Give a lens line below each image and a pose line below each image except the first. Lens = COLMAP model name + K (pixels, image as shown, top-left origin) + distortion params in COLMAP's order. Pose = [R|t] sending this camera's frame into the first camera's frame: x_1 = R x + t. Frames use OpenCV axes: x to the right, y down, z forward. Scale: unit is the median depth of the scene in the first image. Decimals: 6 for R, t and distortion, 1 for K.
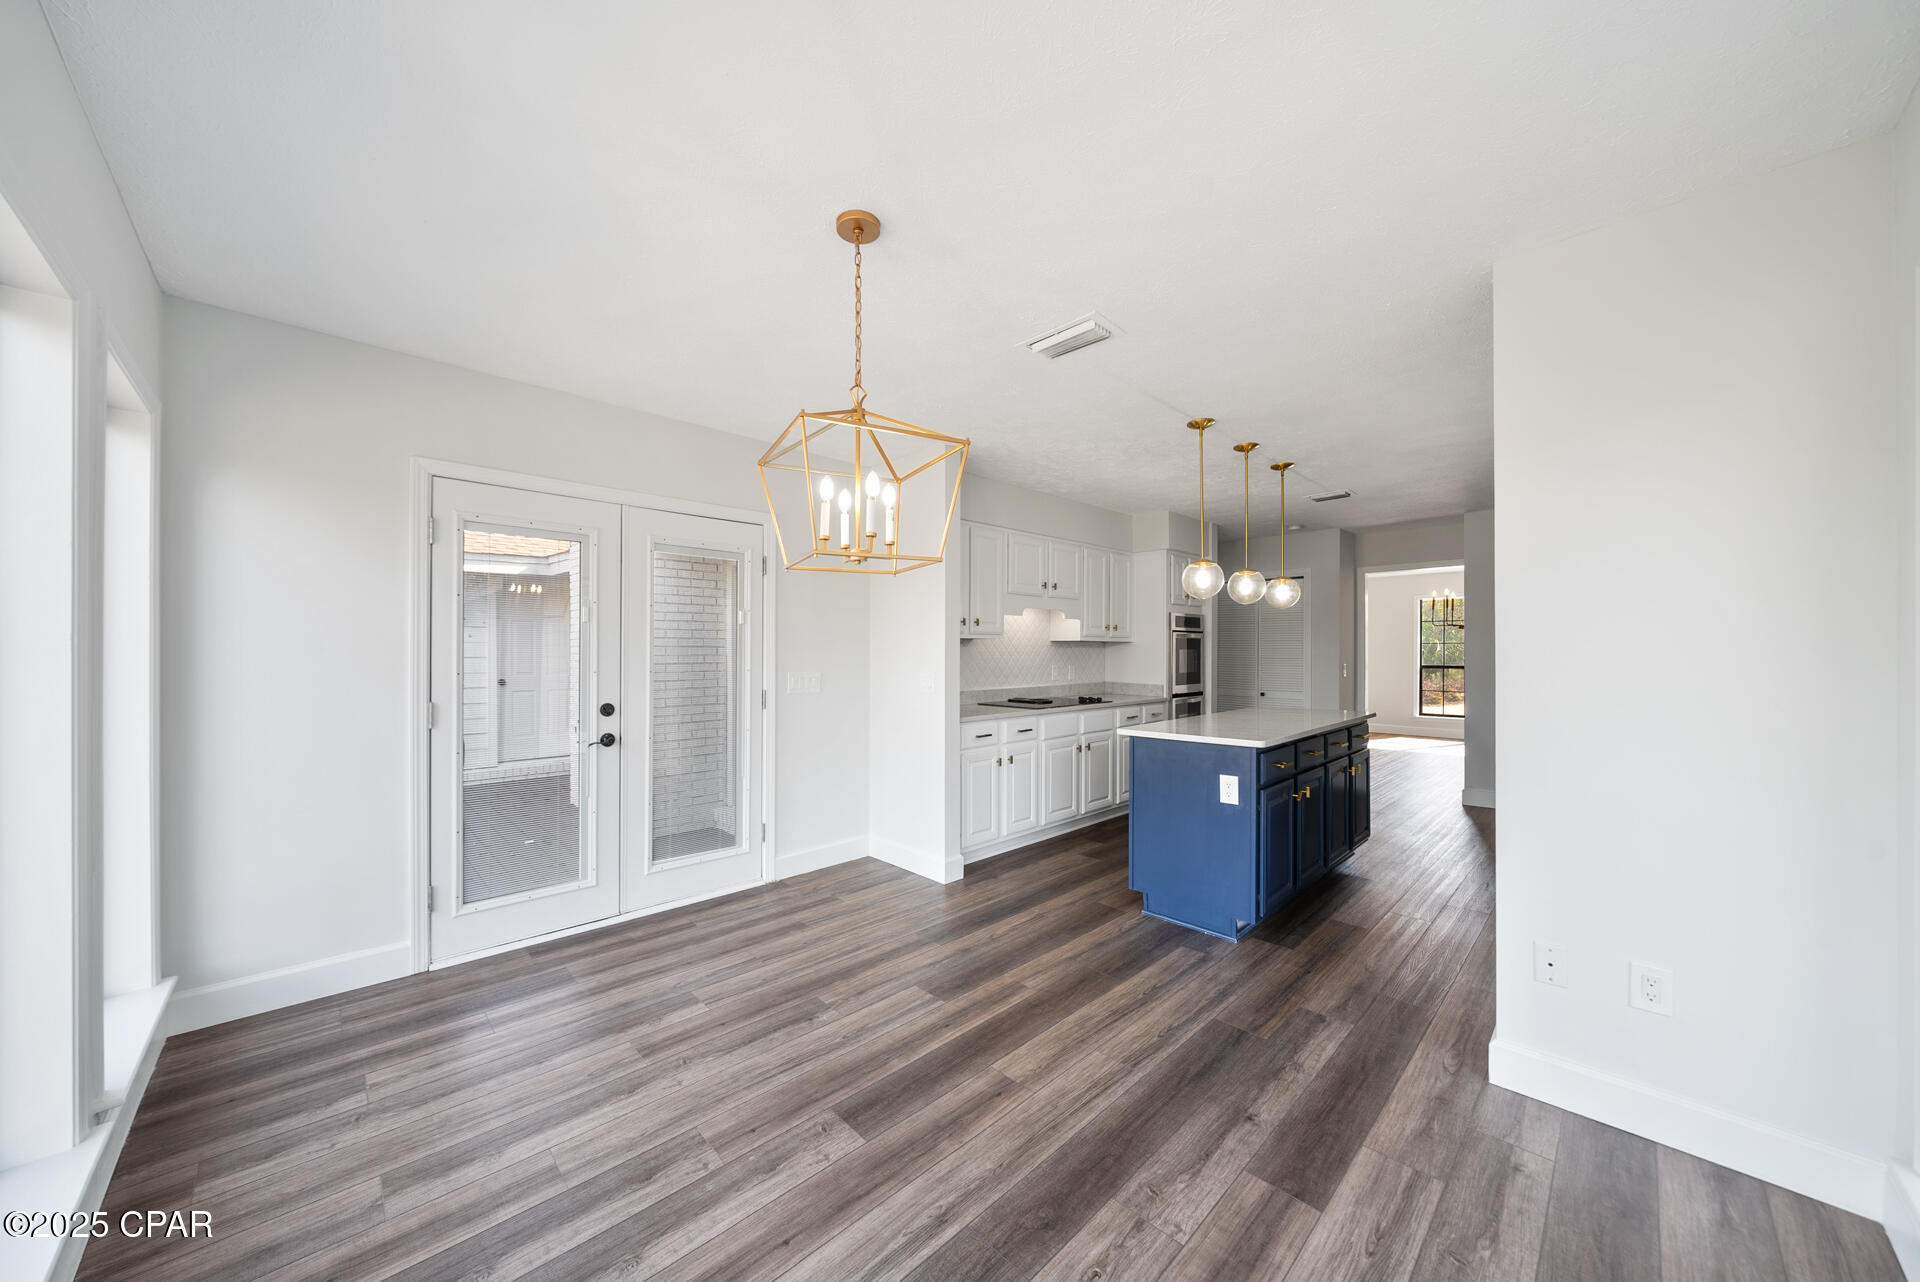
lens RADIAL K [[666.9, 0, 960.0], [0, 666.9, 641.0], [0, 0, 1]] dist [-0.000285, -0.000034]
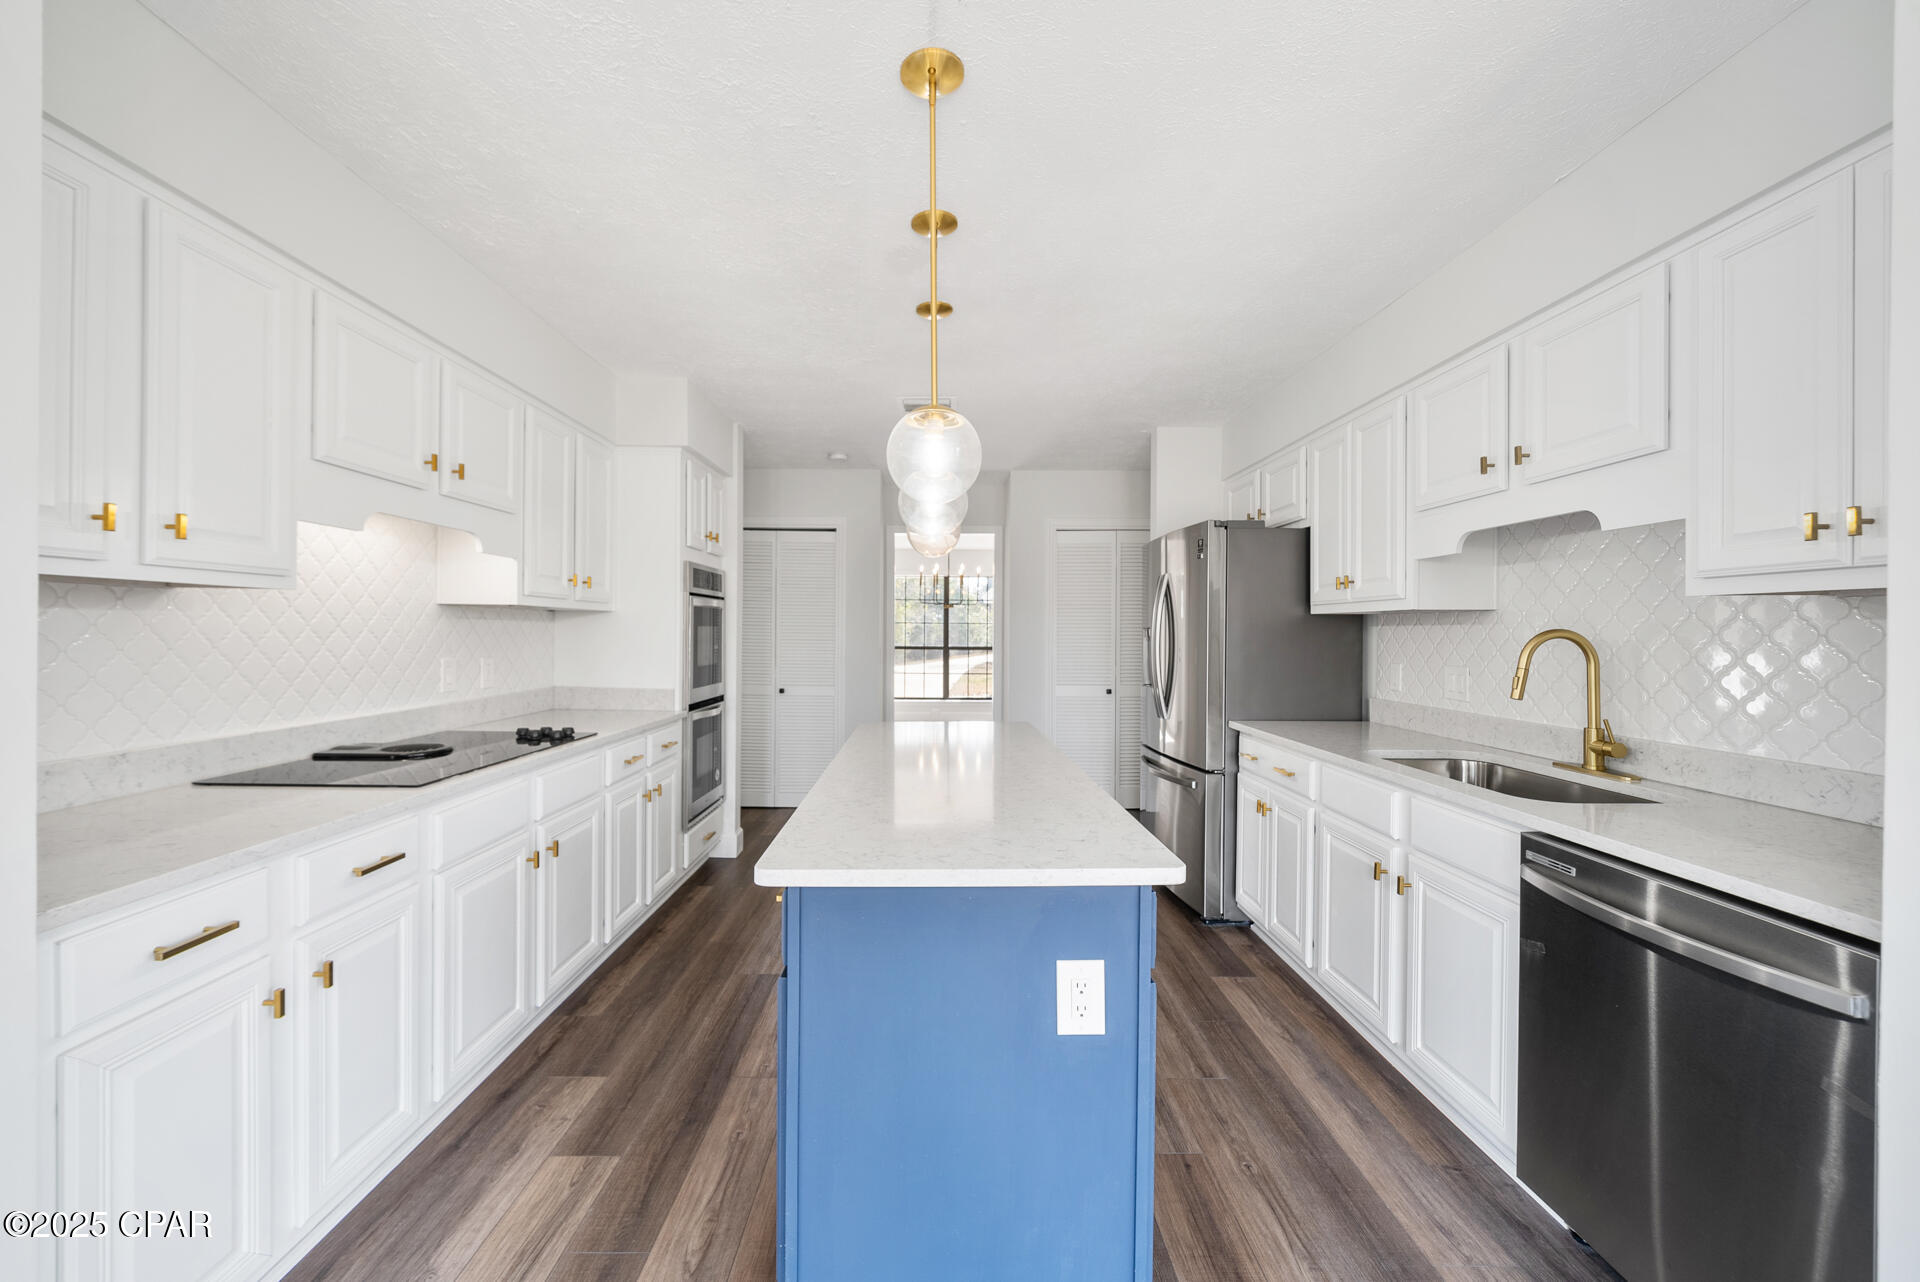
lens RADIAL K [[723.9, 0, 939.5], [0, 723.9, 639.1], [0, 0, 1]] dist [-0.001417, -0.000061]
pose [[0.698768, -0.000899, 0.715348, 0.028693], [-0.023004, 0.999454, 0.023727, 0.004781], [-0.714978, -0.033035, 0.698366, 0.464091]]
